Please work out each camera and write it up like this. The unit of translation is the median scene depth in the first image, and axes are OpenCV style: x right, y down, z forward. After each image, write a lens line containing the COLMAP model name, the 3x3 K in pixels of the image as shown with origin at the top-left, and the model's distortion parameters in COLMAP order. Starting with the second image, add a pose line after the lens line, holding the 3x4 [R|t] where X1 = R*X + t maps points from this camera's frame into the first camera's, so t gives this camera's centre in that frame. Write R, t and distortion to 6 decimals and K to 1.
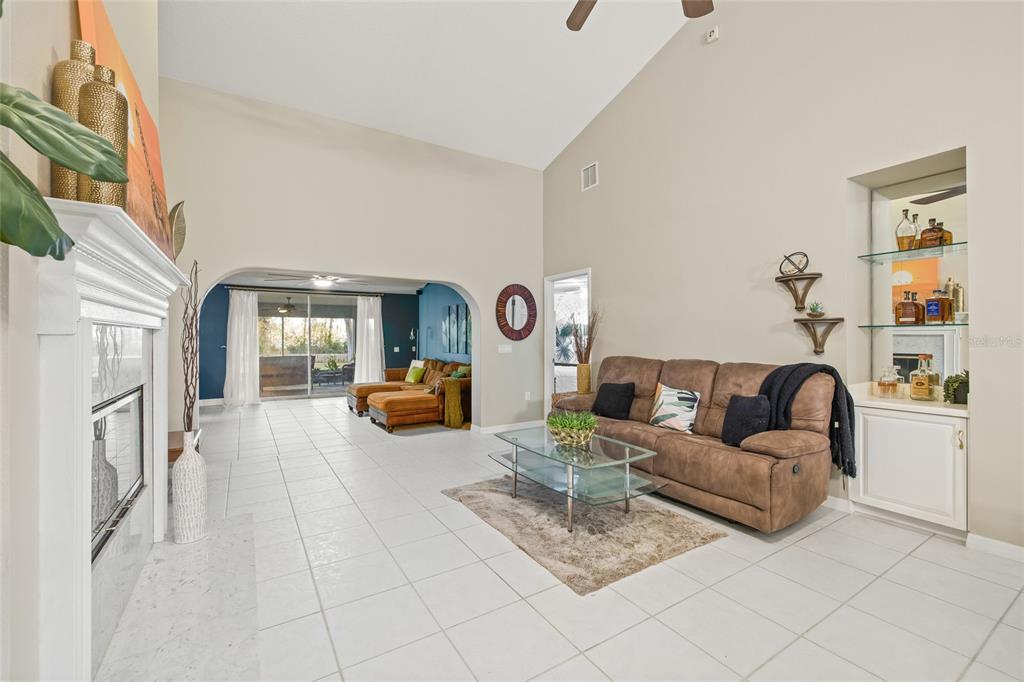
lens RADIAL K [[431.1, 0, 506.3], [0, 431.1, 337.3], [0, 0, 1]] dist [0.001570, 0.000007]
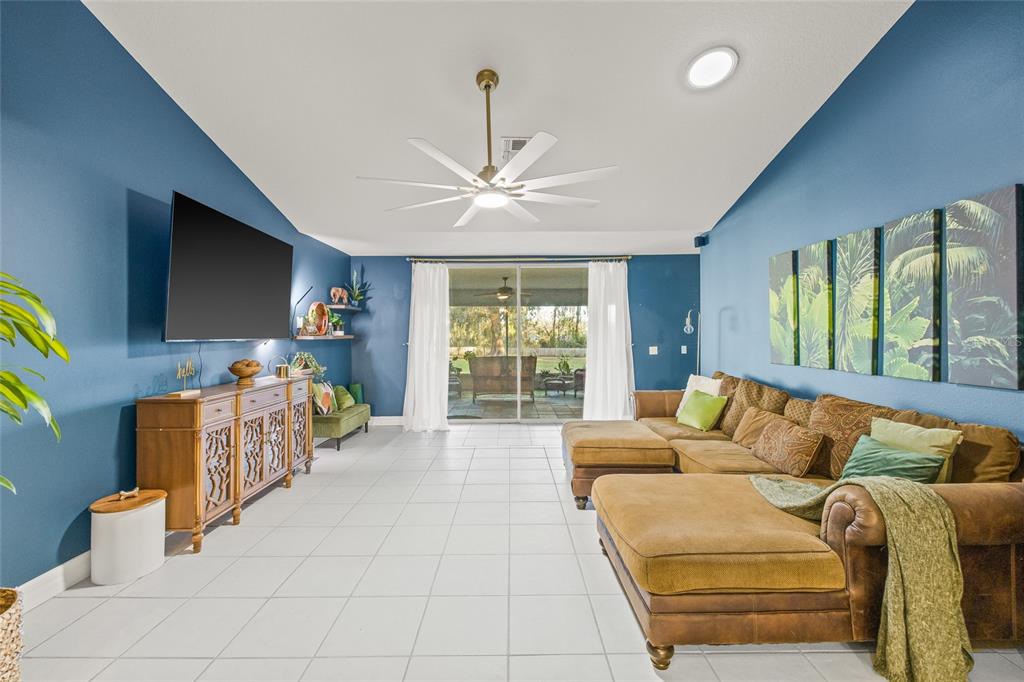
lens RADIAL K [[431.1, 0, 506.3], [0, 431.1, 337.3], [0, 0, 1]] dist [0.001570, 0.000007]
pose [[0.849080, 0.003581, -0.528253, -0.144034], [0.003219, 0.999923, 0.011952, 0.003290], [0.528255, -0.011848, 0.849003, 0.497517]]
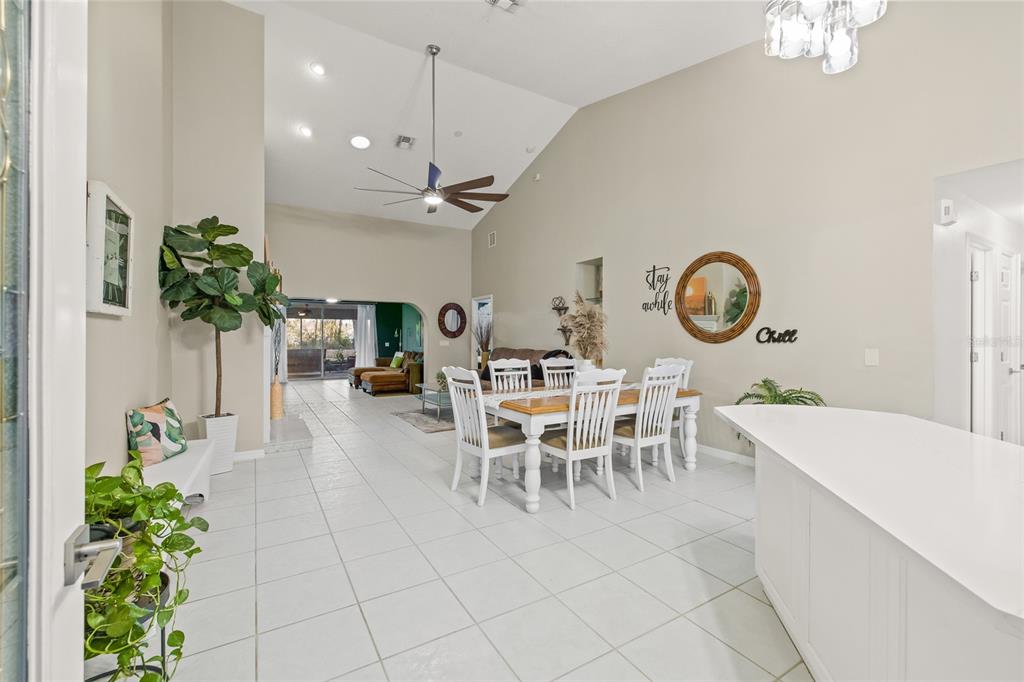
lens RADIAL K [[432.7, 0, 512.8], [0, 432.7, 334.2], [0, 0, 1]] dist [-0.020069, -0.000014]
pose [[0.999964, 0.003375, -0.007772, 0.178269], [-0.003377, 0.999994, -0.000203, -0.005077], [0.007772, 0.000229, 0.999970, -0.410626]]
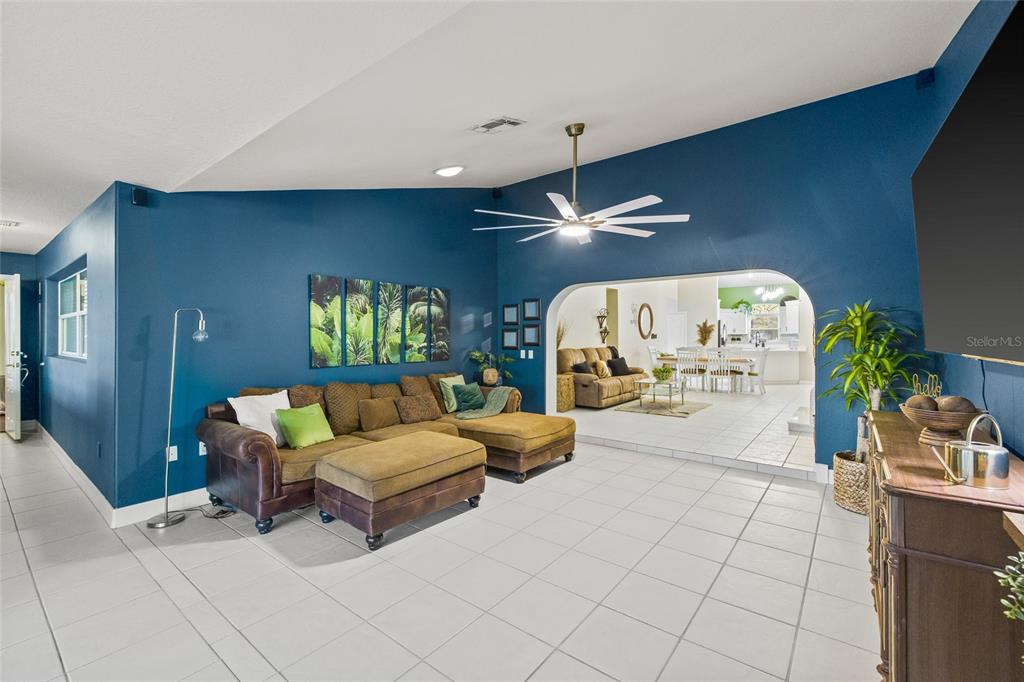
lens RADIAL K [[431.1, 0, 506.3], [0, 431.1, 337.3], [0, 0, 1]] dist [0.001570, 0.000007]
pose [[-0.346537, -0.001090, 0.938036, -0.677701], [-0.002115, 0.999998, 0.000380, -0.000028], [-0.938034, -0.001852, -0.346538, 0.965906]]
